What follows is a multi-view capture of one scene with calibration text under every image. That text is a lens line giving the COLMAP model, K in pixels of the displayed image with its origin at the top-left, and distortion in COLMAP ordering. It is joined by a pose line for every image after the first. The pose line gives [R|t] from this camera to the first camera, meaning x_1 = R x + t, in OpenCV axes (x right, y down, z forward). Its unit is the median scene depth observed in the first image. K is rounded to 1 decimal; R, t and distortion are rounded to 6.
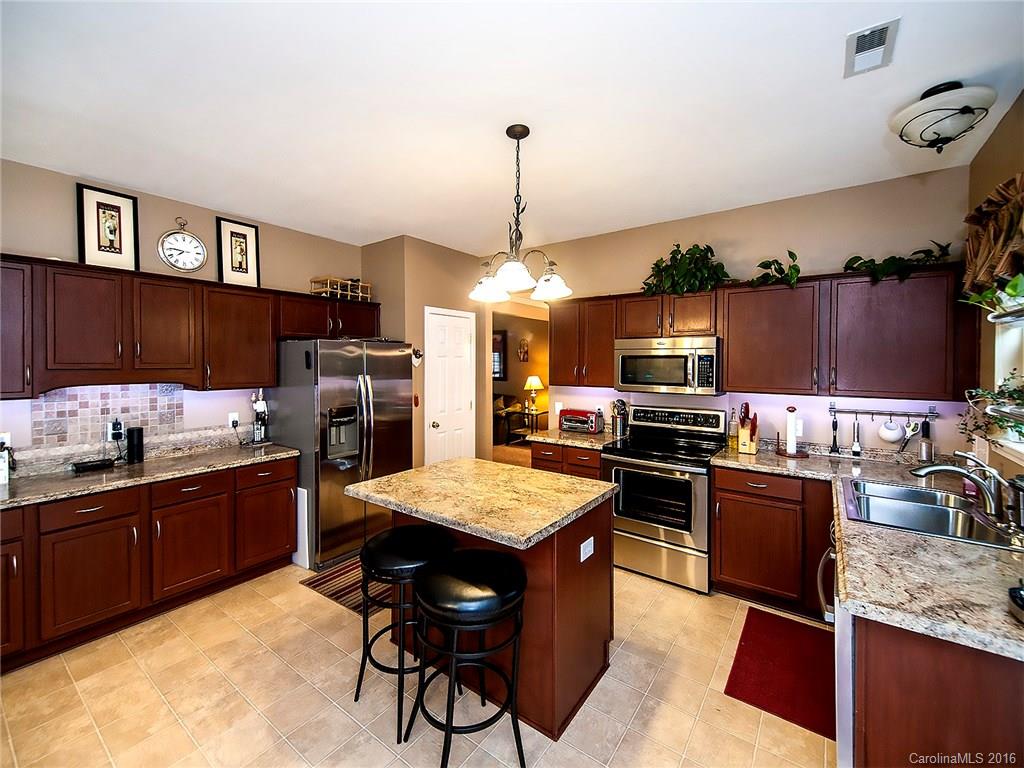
lens RADIAL K [[418.8, 0, 513.9], [0, 418.8, 376.8], [0, 0, 1]] dist [0.003609, -0.000086]
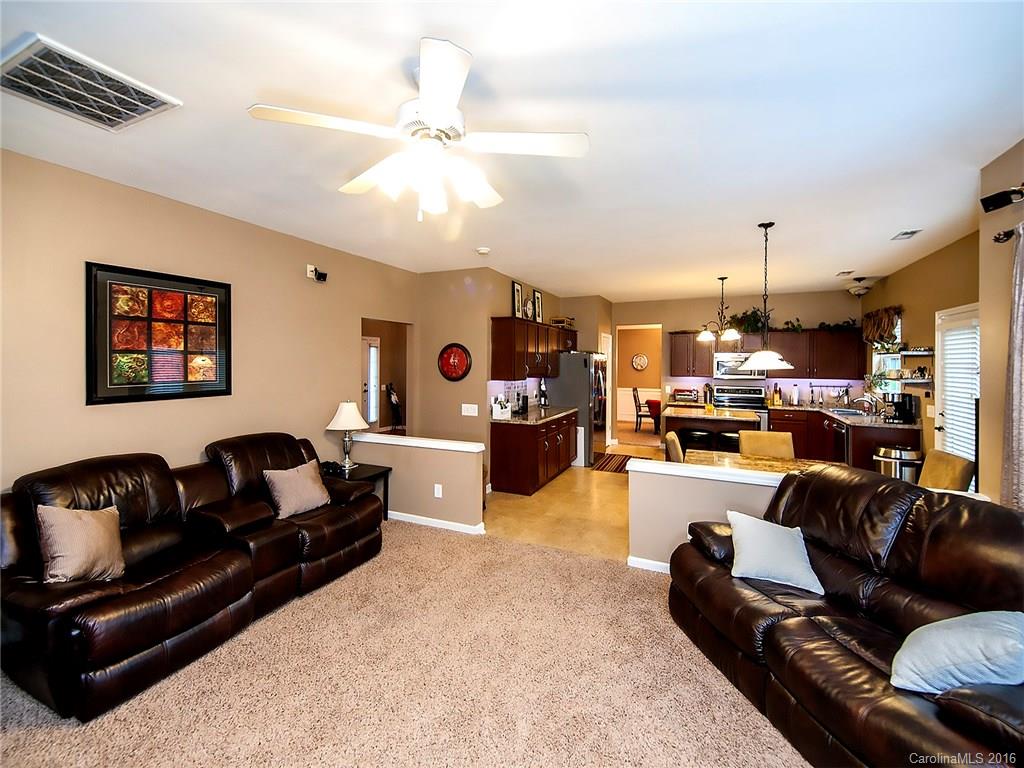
lens RADIAL K [[418.8, 0, 514.1], [0, 418.8, 373.8], [0, 0, 1]] dist [0.003609, -0.000086]
pose [[0.981767, -0.001154, 0.190085, -1.341351], [0.002420, 0.999976, -0.006430, 0.027395], [-0.190073, 0.006773, 0.981747, -1.004857]]
